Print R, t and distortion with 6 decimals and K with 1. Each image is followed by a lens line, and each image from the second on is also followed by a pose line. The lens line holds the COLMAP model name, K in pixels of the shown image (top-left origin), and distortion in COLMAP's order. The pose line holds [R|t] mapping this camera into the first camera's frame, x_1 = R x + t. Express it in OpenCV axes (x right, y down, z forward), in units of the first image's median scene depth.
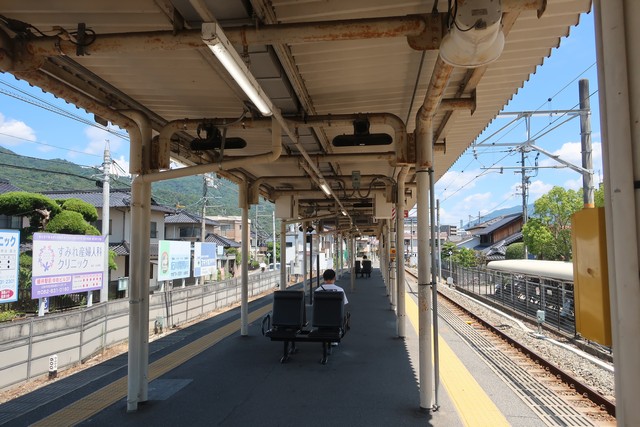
lens RADIAL K [[504.3, 0, 320.8], [0, 504.3, 215.9], [0, 0, 1]] dist [-0.006724, 0.005729]
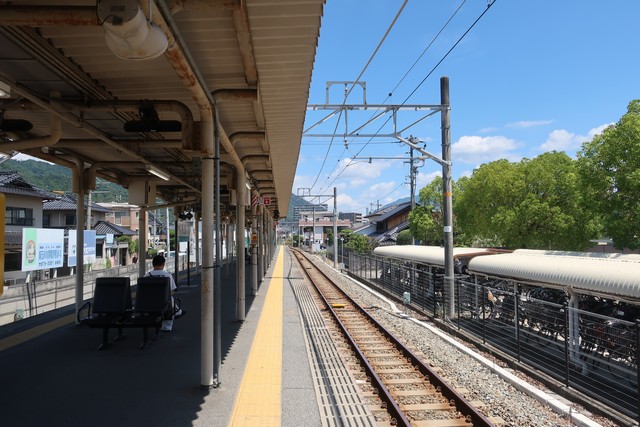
lens RADIAL K [[504.3, 0, 320.8], [0, 504.3, 215.9], [0, 0, 1]] dist [-0.006724, 0.005729]
pose [[0.983565, 0.001297, 0.180550, 0.049629], [-0.005779, 0.999688, 0.024299, 0.000528], [-0.180462, -0.024943, 0.983266, -0.012459]]
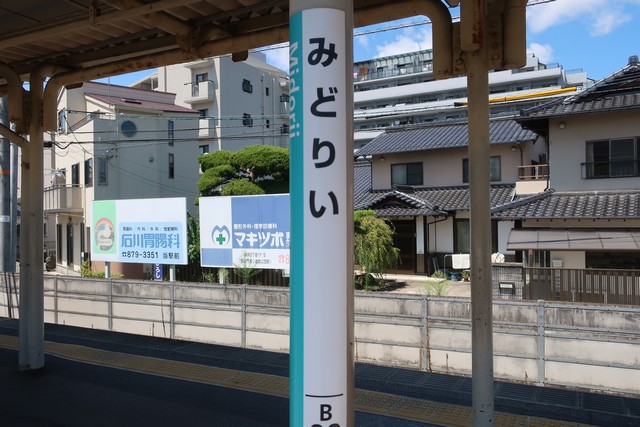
lens RADIAL K [[504.3, 0, 320.8], [0, 504.3, 215.9], [0, 0, 1]] dist [-0.006724, 0.005729]
pose [[-0.323634, 0.003968, -0.946174, 0.213102], [0.079587, 0.996562, -0.023043, 0.104530], [0.942829, -0.082761, -0.322837, 1.453184]]
